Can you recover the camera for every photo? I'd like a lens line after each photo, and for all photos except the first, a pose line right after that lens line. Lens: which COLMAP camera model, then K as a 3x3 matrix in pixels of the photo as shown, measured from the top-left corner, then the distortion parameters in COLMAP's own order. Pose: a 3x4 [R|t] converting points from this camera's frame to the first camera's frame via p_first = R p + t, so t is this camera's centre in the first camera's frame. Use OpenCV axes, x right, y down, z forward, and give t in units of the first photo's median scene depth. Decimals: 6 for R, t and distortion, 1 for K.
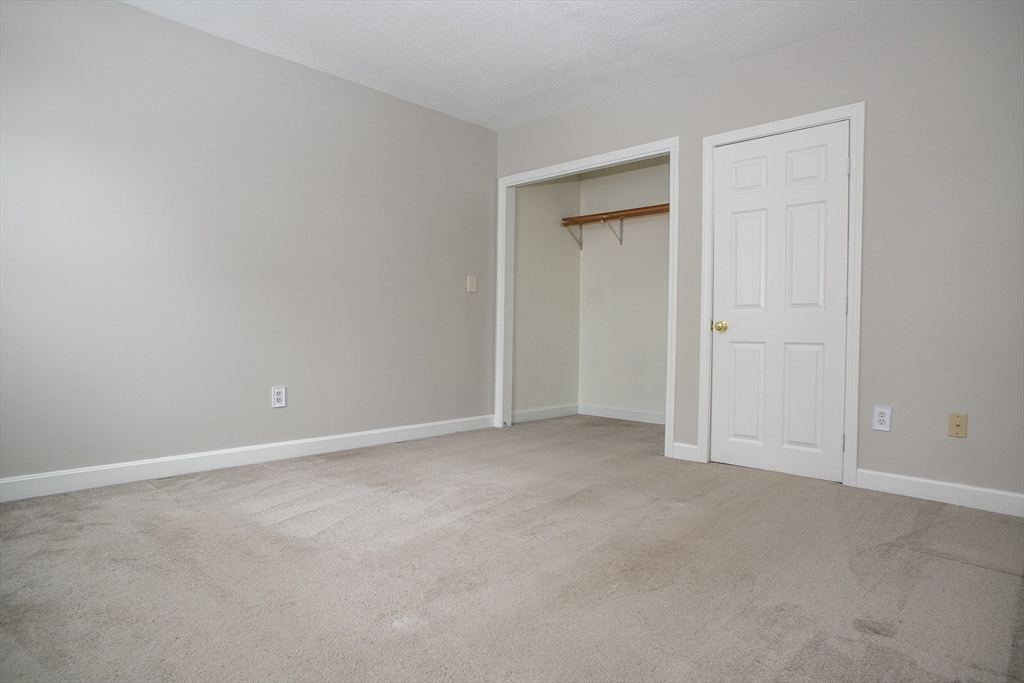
lens RADIAL K [[586.2, 0, 505.4], [0, 586.2, 342.5], [0, 0, 1]] dist [-0.075716, 0.053343]
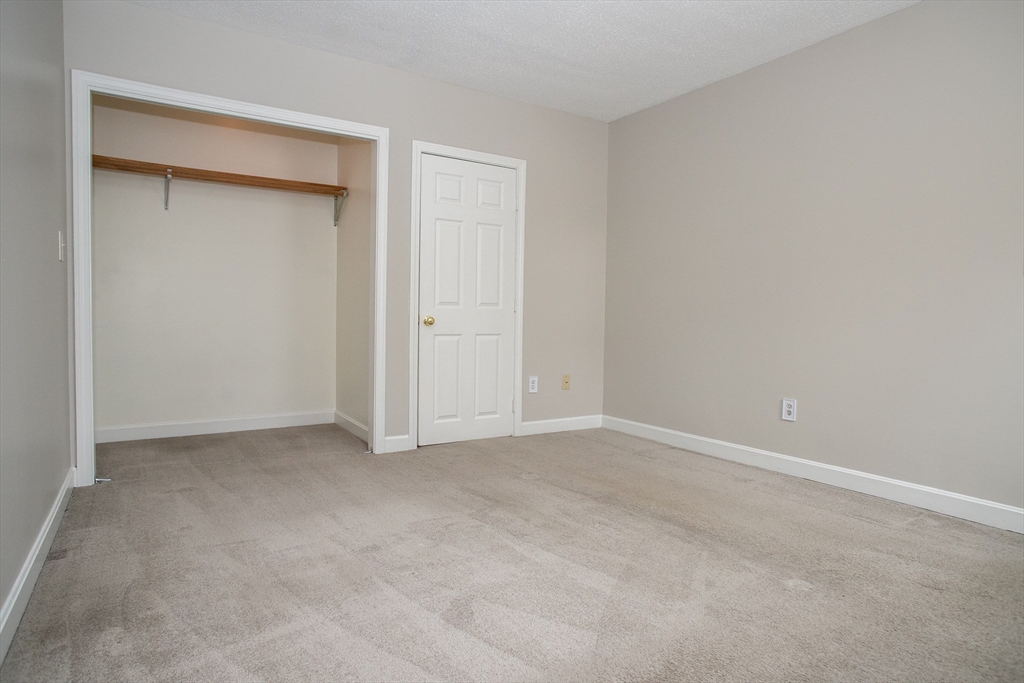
lens RADIAL K [[586.2, 0, 505.4], [0, 586.2, 342.5], [0, 0, 1]] dist [-0.075716, 0.053343]
pose [[0.231738, -0.047553, 0.971615, -0.677151], [0.011785, 0.998868, 0.046076, -0.036884], [-0.972707, 0.000773, 0.232036, 0.614890]]
